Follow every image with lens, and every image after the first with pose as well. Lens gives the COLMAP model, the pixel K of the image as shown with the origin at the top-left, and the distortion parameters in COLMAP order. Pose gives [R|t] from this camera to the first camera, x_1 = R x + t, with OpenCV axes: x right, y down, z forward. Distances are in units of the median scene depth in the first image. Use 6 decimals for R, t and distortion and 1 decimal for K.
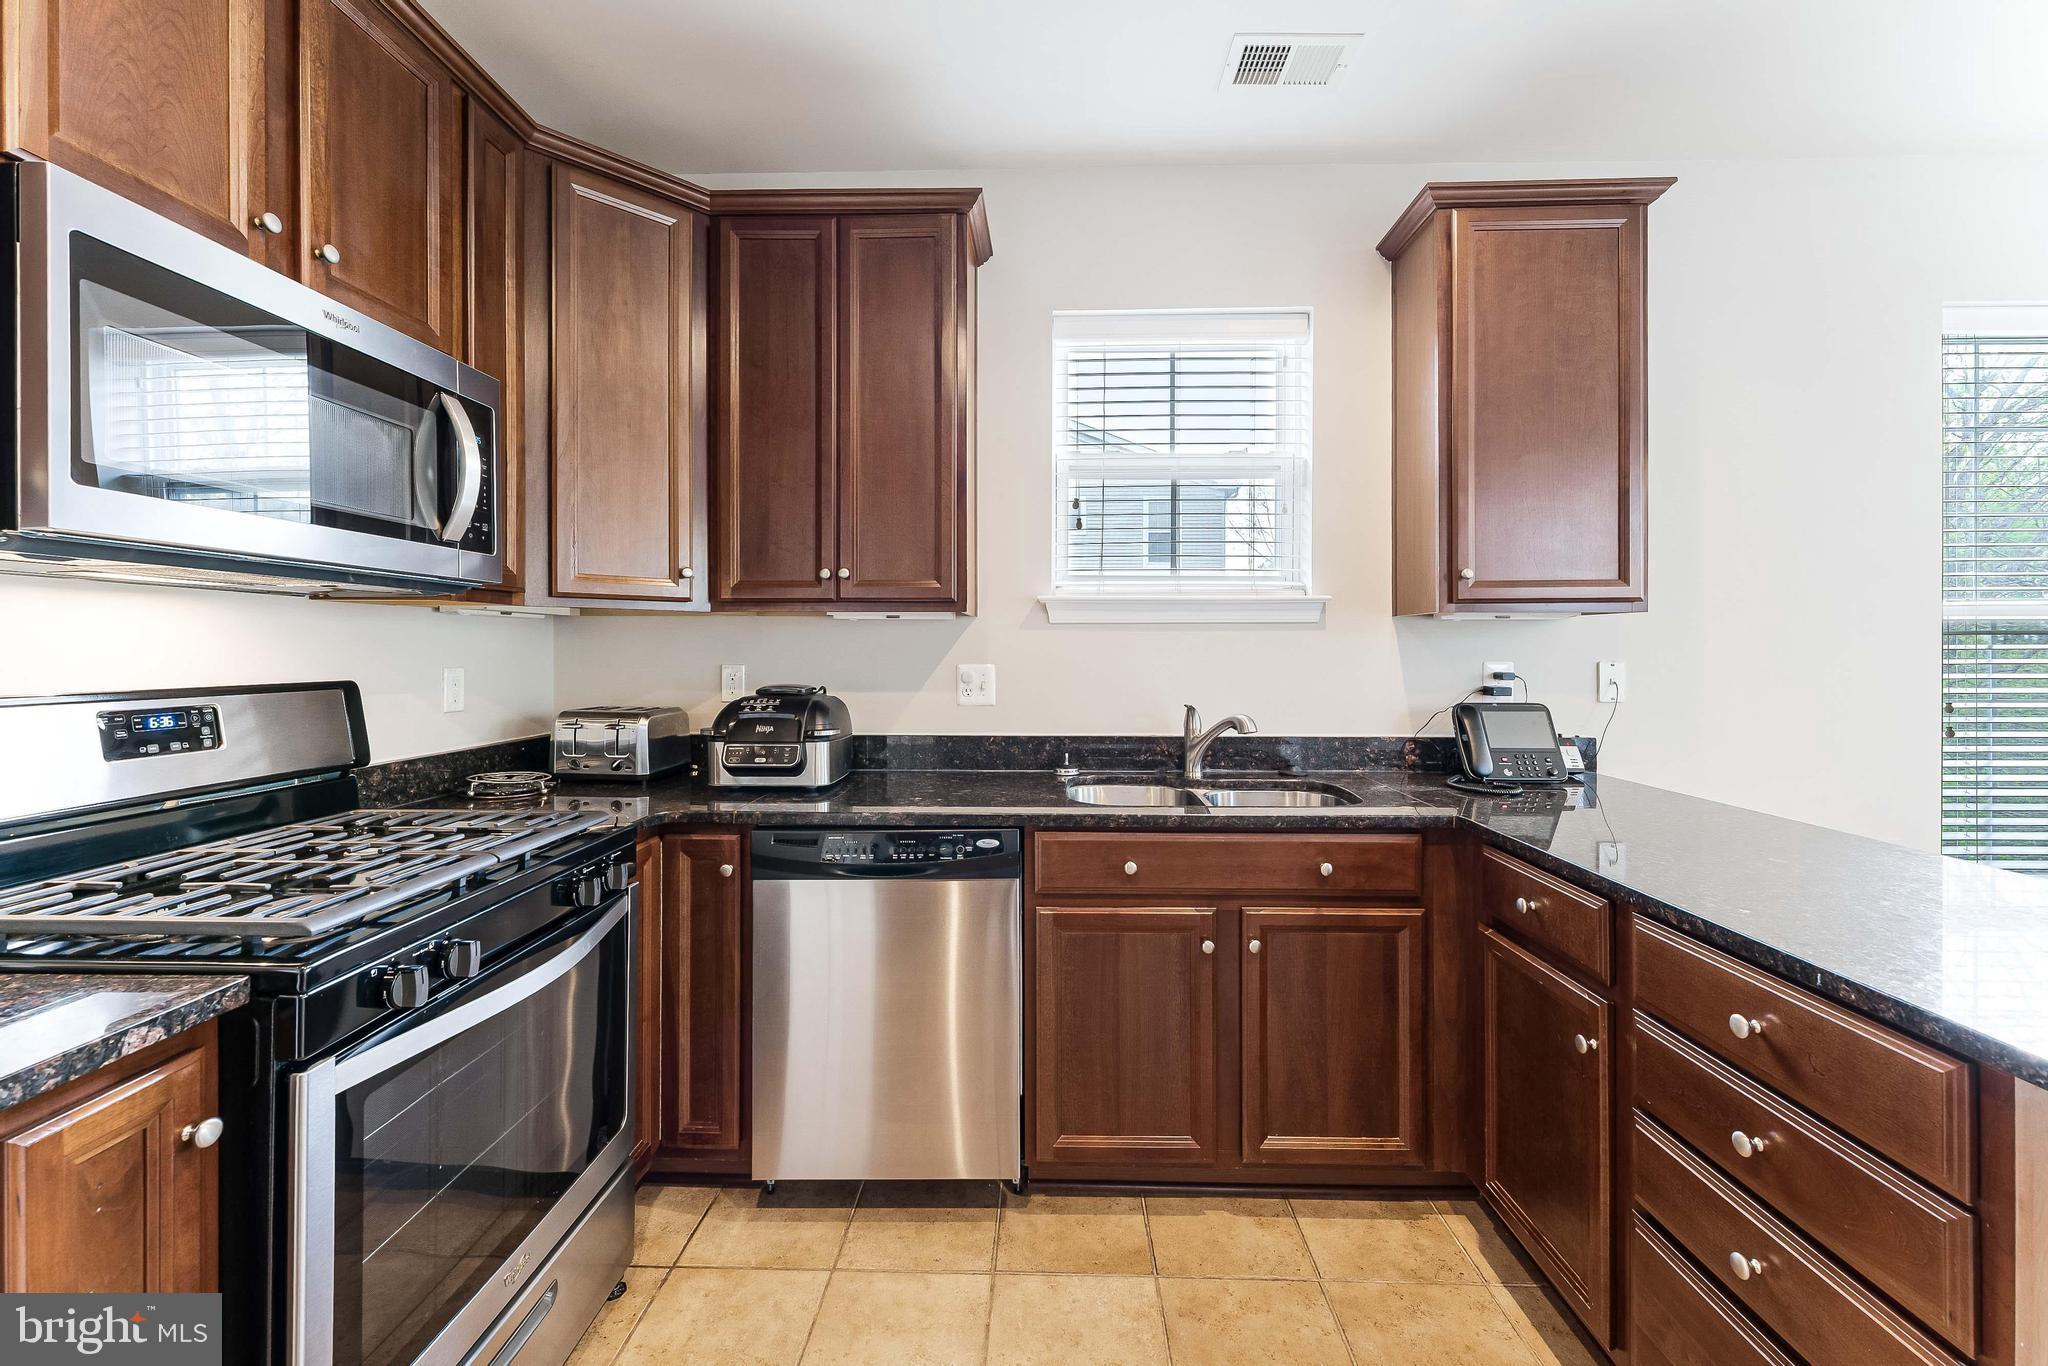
lens RADIAL K [[830.0, 0, 1029.0], [0, 830.0, 648.5], [0, 0, 1]] dist [0.001156, -0.000143]
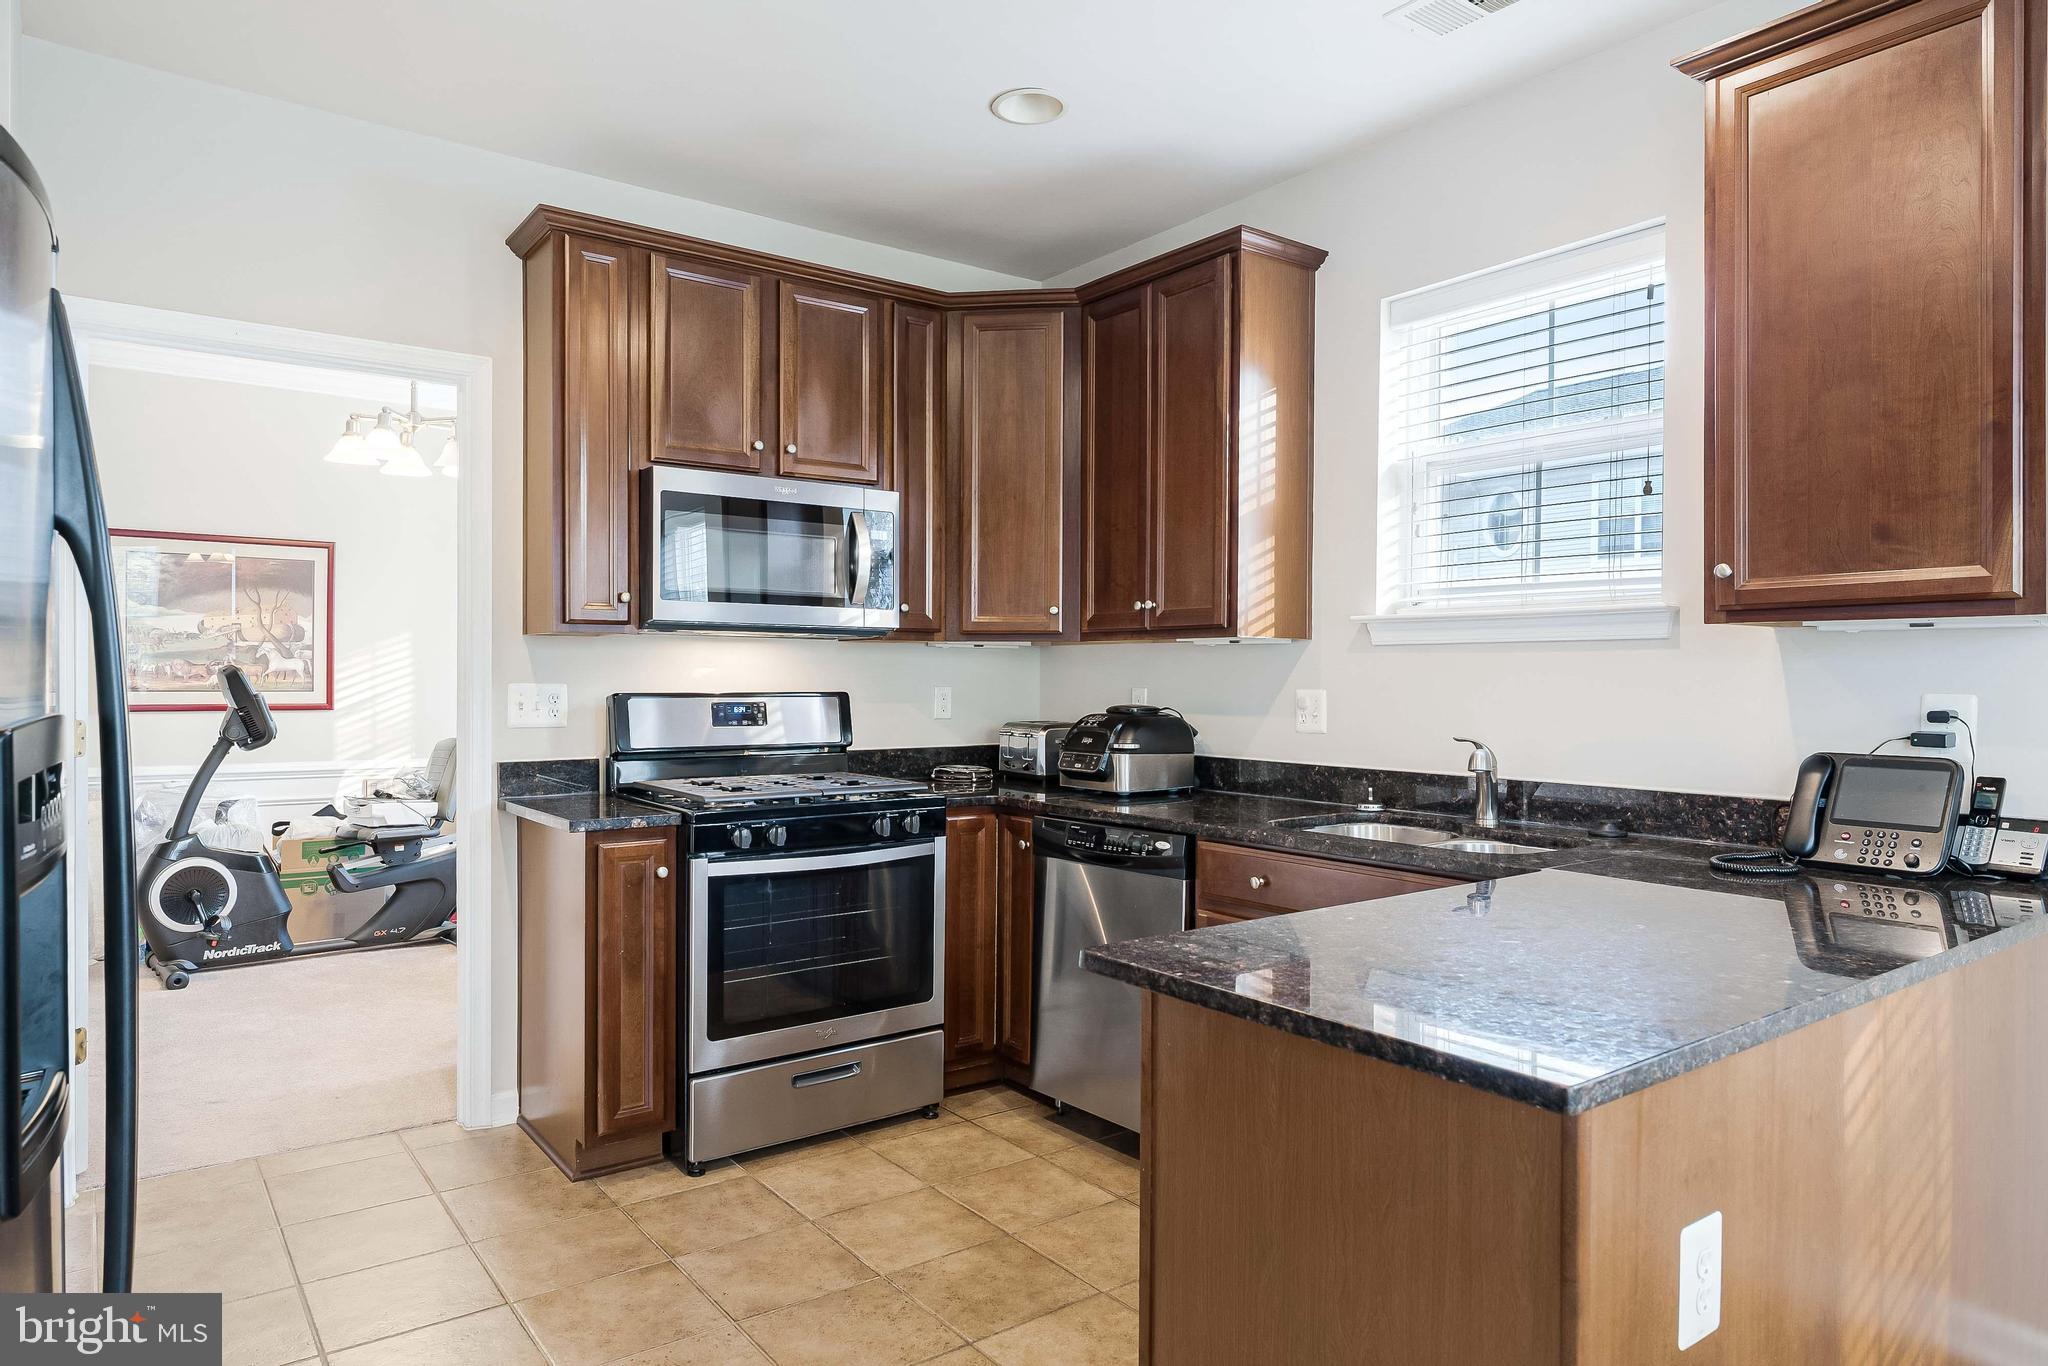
lens RADIAL K [[1245.4, 0, 1038.5], [0, 1245.4, 681.9], [0, 0, 1]] dist [-0.005781, -0.001238]
pose [[0.626687, 0.006188, -0.779246, 1.119422], [-0.003777, 0.999981, 0.004903, 0.005438], [0.779262, -0.000130, 0.626699, -0.182307]]
